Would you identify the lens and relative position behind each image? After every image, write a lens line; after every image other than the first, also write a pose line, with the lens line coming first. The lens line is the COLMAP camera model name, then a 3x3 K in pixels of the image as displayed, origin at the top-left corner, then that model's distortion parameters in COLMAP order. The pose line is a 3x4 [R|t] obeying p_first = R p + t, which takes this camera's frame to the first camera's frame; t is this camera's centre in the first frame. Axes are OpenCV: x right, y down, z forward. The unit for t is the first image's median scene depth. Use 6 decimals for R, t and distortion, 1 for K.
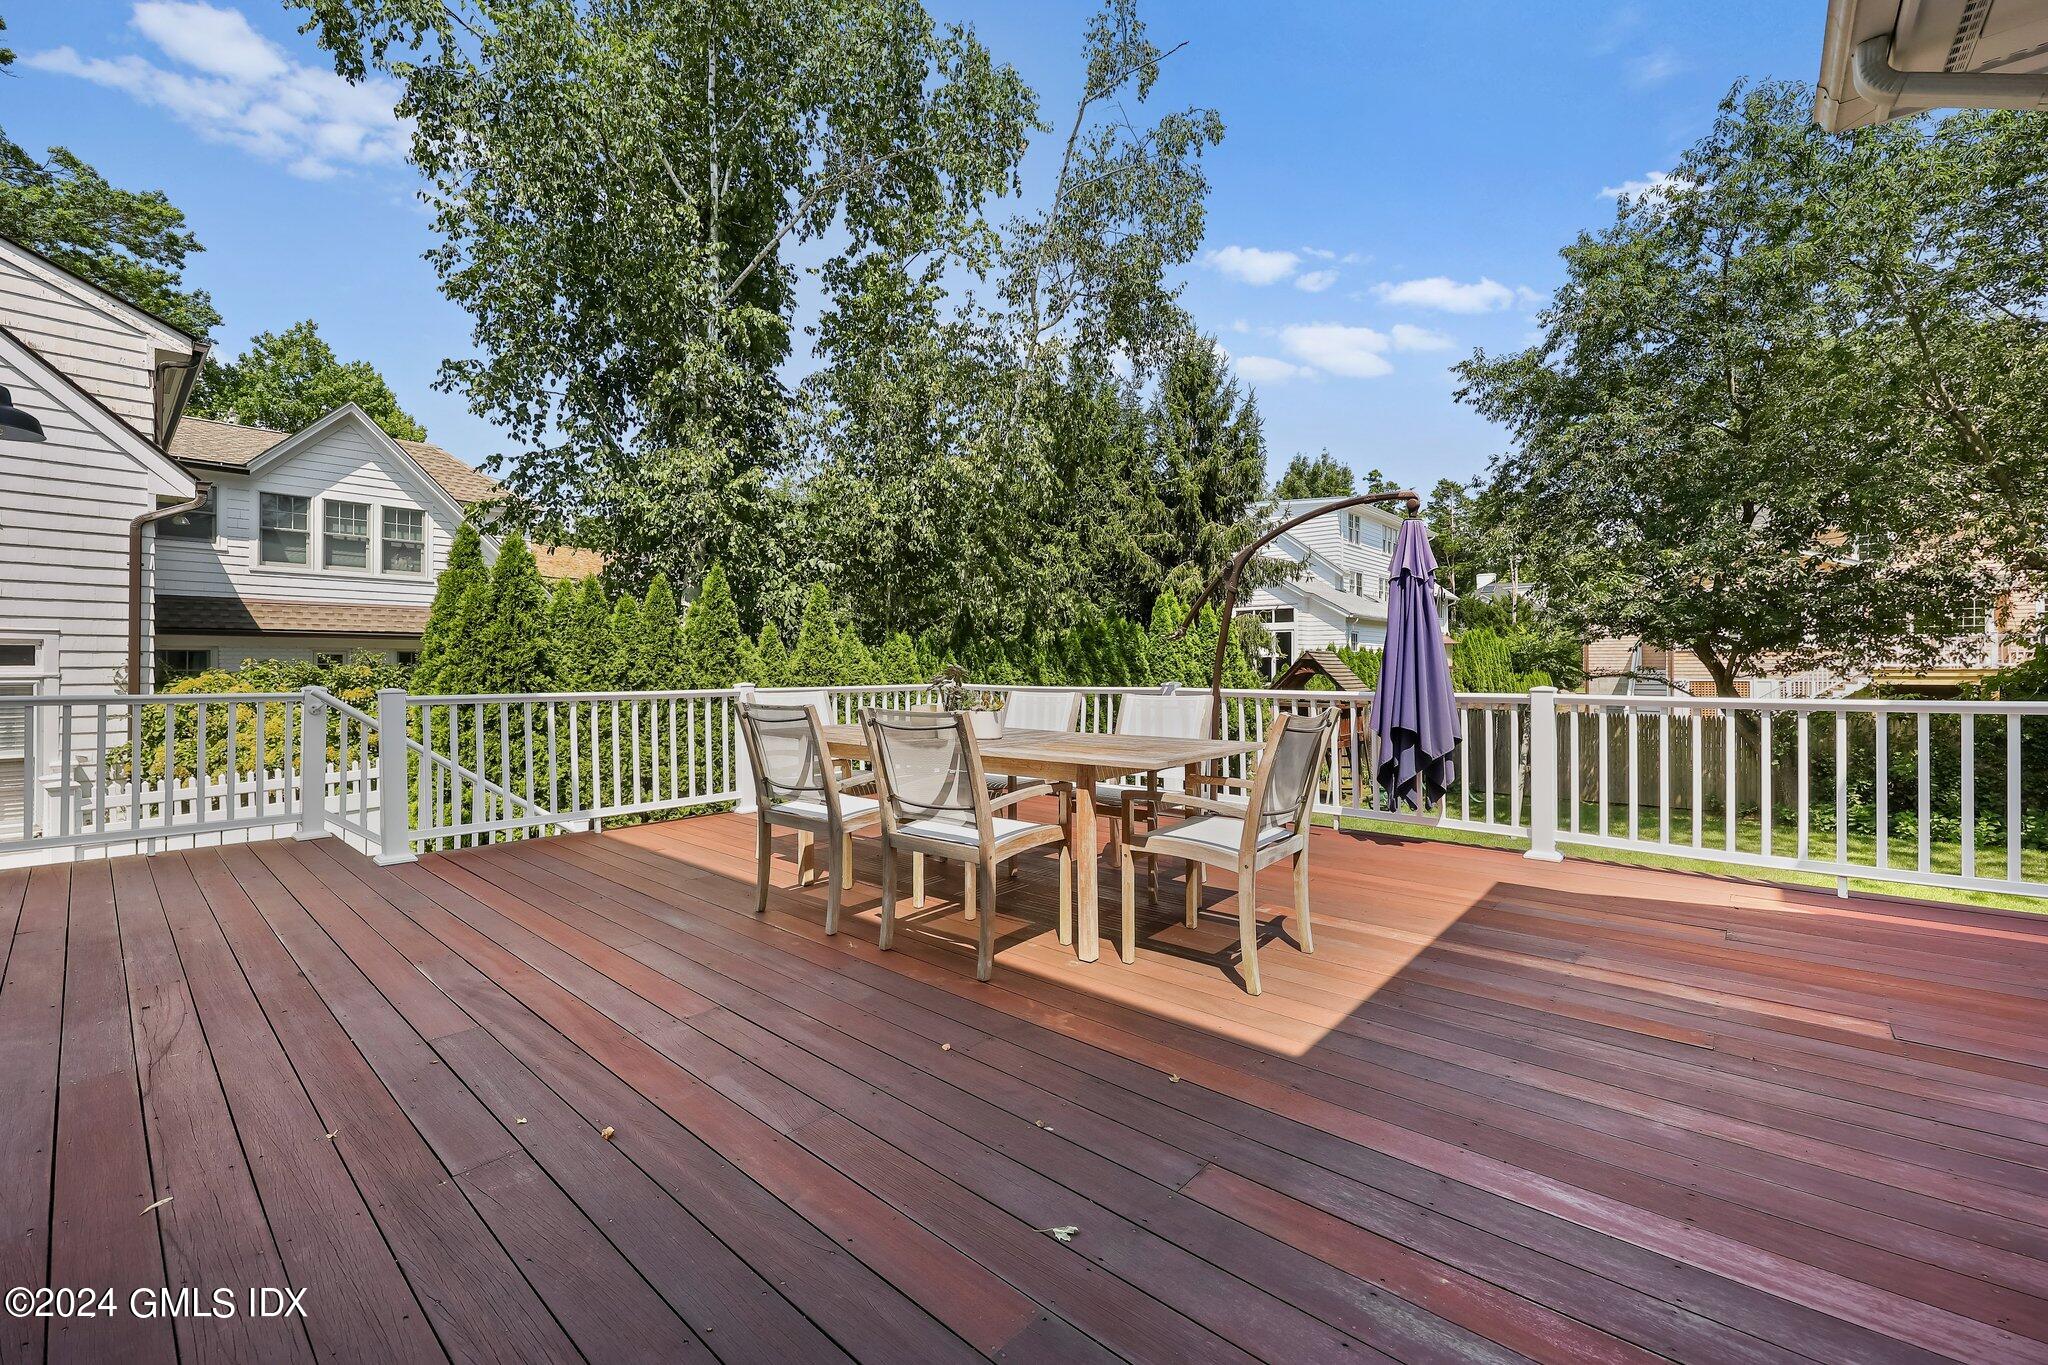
lens RADIAL K [[832.4, 0, 1021.6], [0, 832.4, 668.5], [0, 0, 1]] dist [-0.000705, -0.000081]
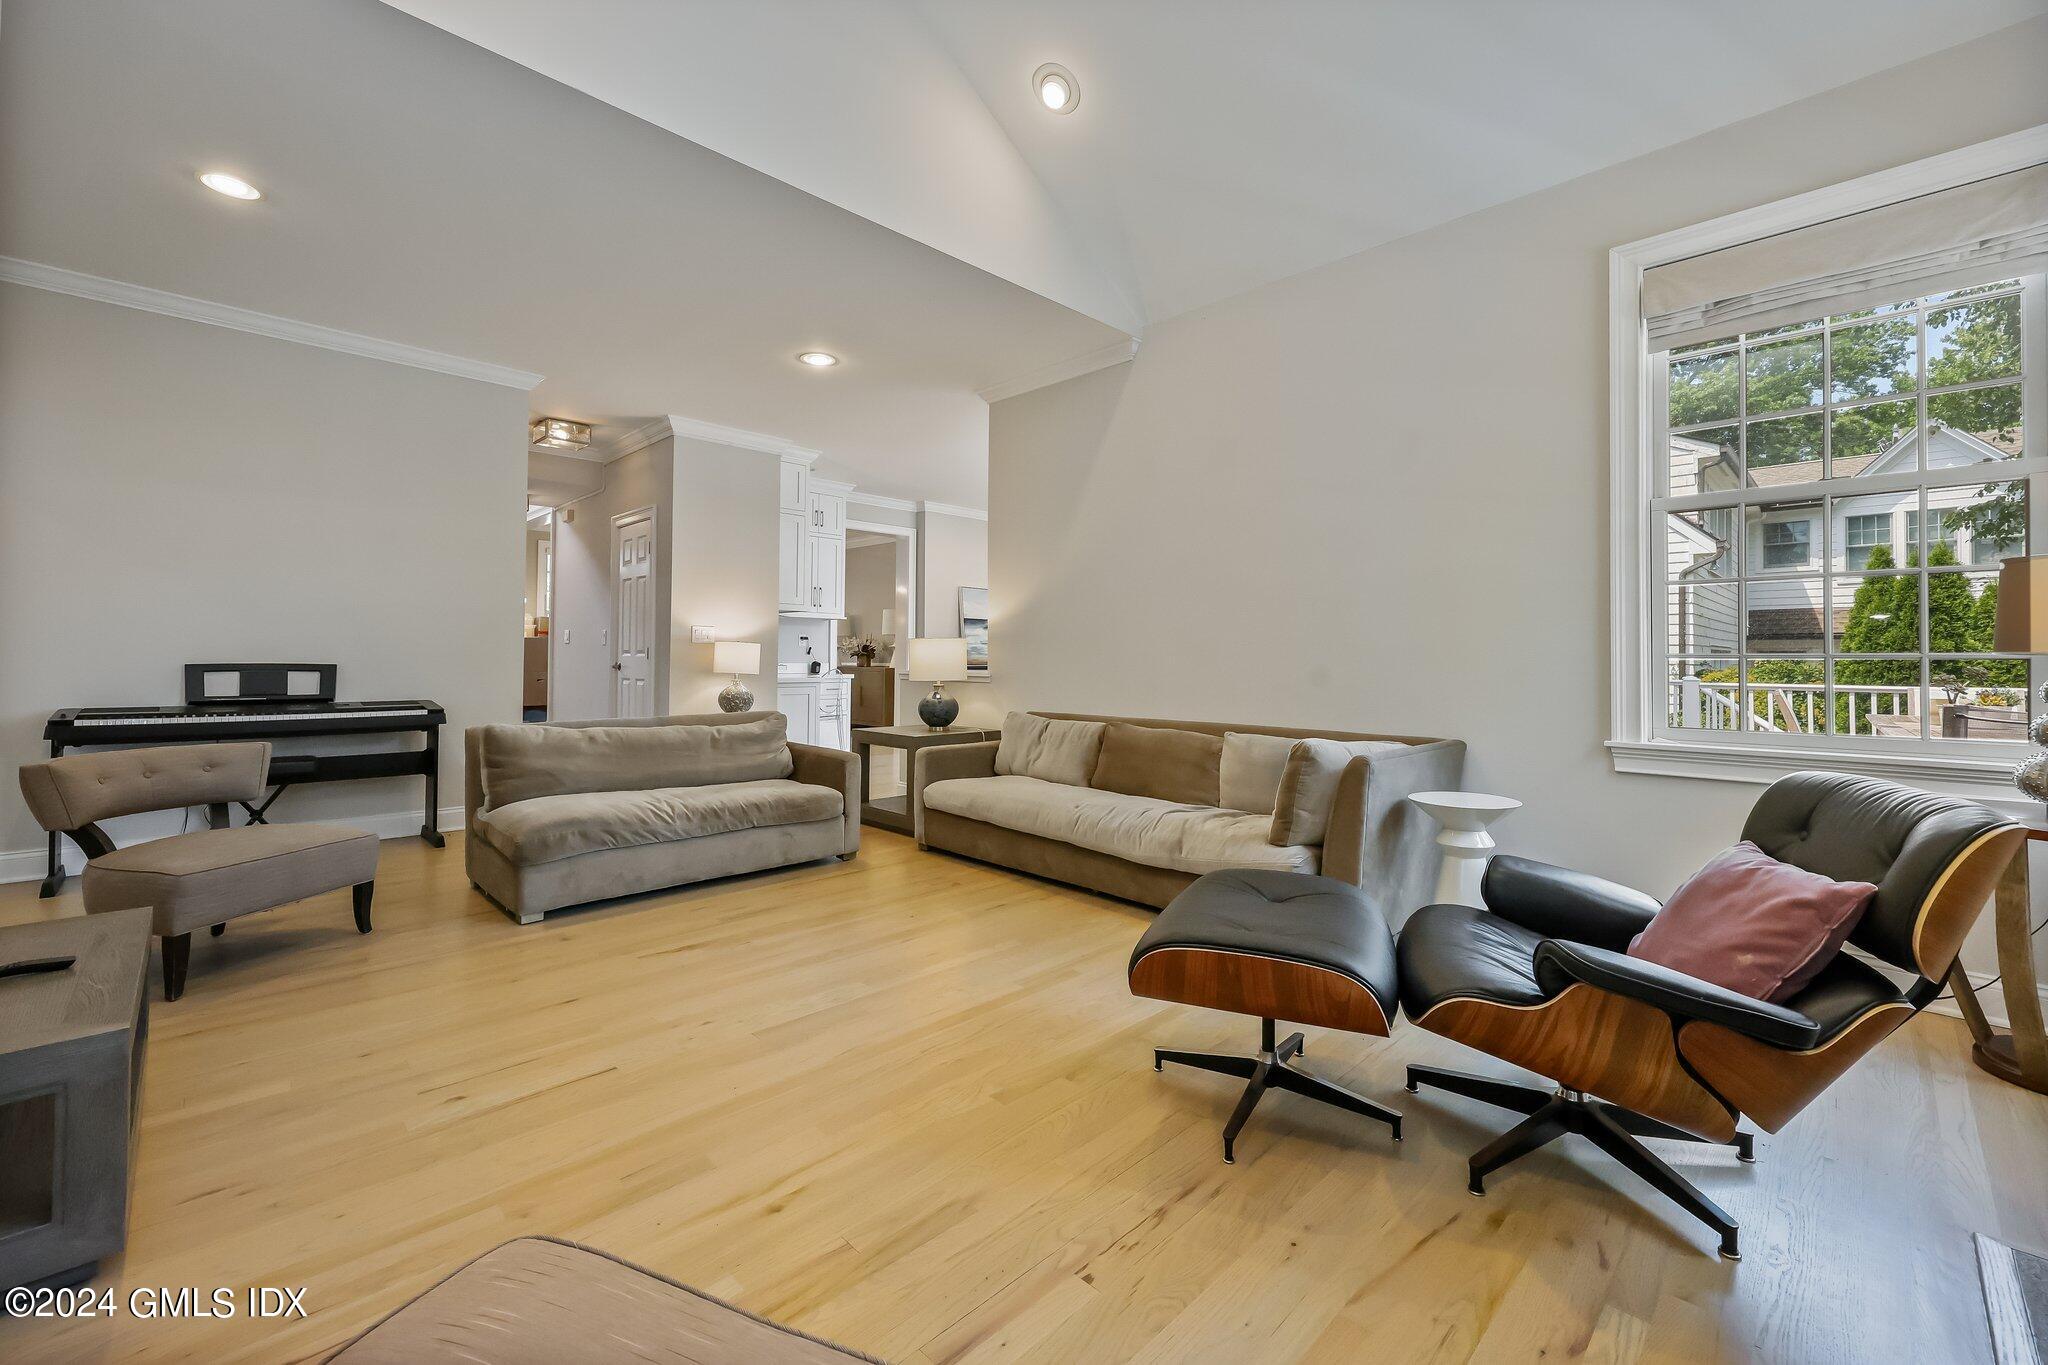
lens RADIAL K [[832.4, 0, 1021.6], [0, 832.4, 668.5], [0, 0, 1]] dist [-0.000705, -0.000081]
pose [[-0.064130, 0.008779, -0.997903, 0.609365], [-0.002927, 0.999955, 0.008985, -0.004304], [0.997937, 0.003497, -0.064101, -0.161501]]
